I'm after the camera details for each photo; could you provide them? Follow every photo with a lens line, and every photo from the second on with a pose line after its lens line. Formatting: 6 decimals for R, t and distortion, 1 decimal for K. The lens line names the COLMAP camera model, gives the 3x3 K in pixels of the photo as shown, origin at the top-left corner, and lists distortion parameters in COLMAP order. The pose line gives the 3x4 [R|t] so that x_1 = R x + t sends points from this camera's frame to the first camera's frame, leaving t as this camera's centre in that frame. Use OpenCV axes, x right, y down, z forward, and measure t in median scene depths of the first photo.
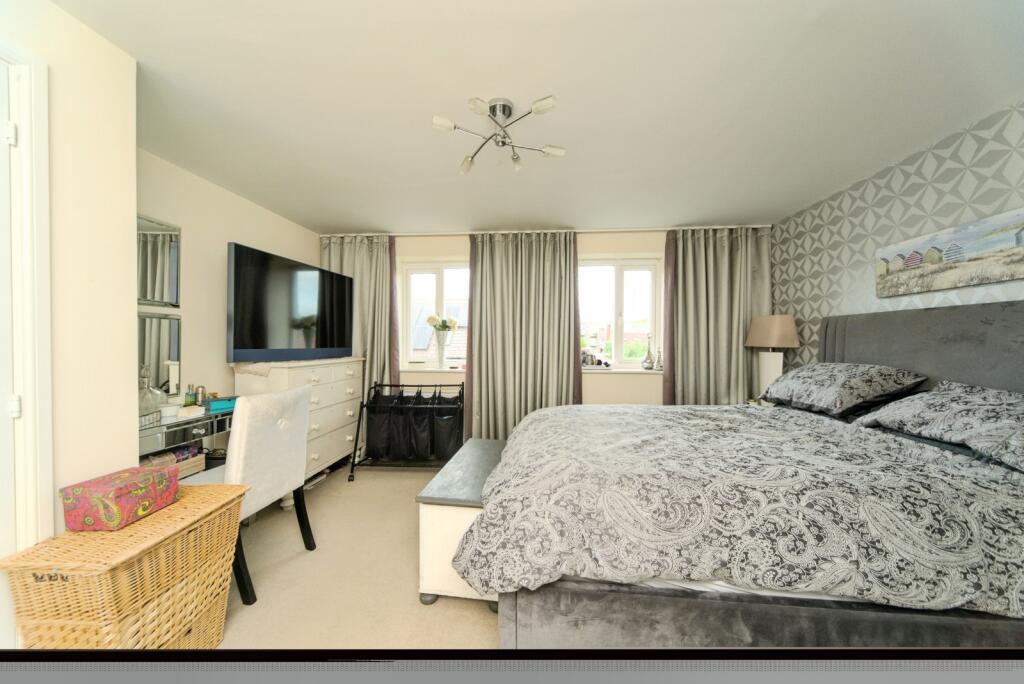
lens RADIAL K [[356.1, 0, 509.0], [0, 356.1, 346.9], [0, 0, 1]] dist [-0.000238, -0.000097]
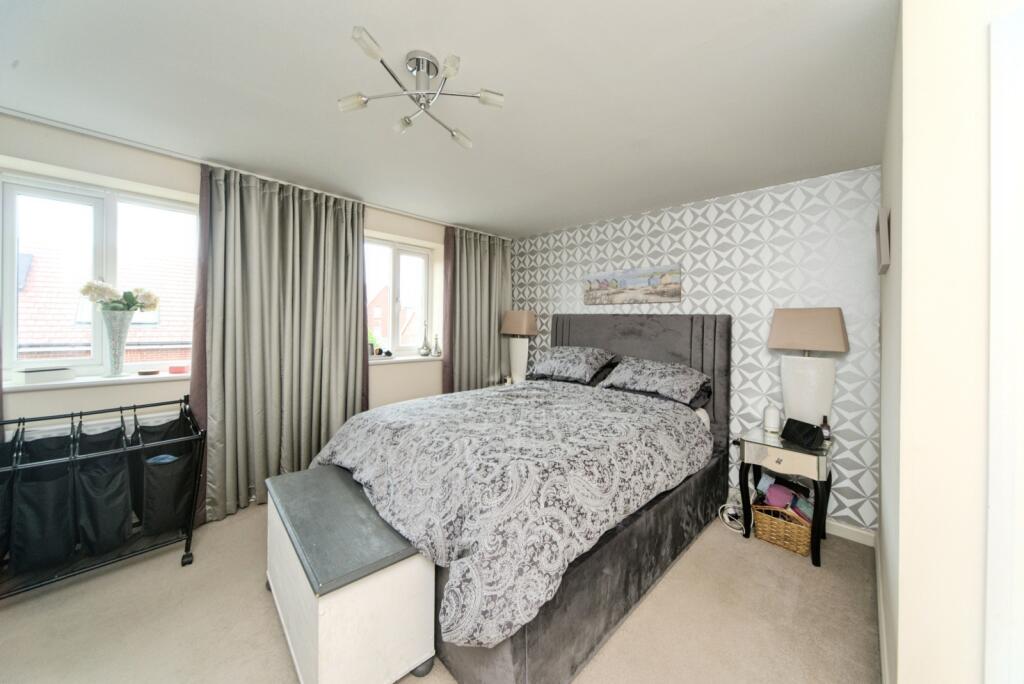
lens RADIAL K [[356.1, 0, 534.2], [0, 356.1, 324.3], [0, 0, 1]] dist [-0.000238, -0.000097]
pose [[0.625574, 0.009493, 0.780107, -0.366047], [-0.007251, 0.999954, -0.006354, -0.041005], [-0.780131, -0.001682, 0.625614, 0.200223]]
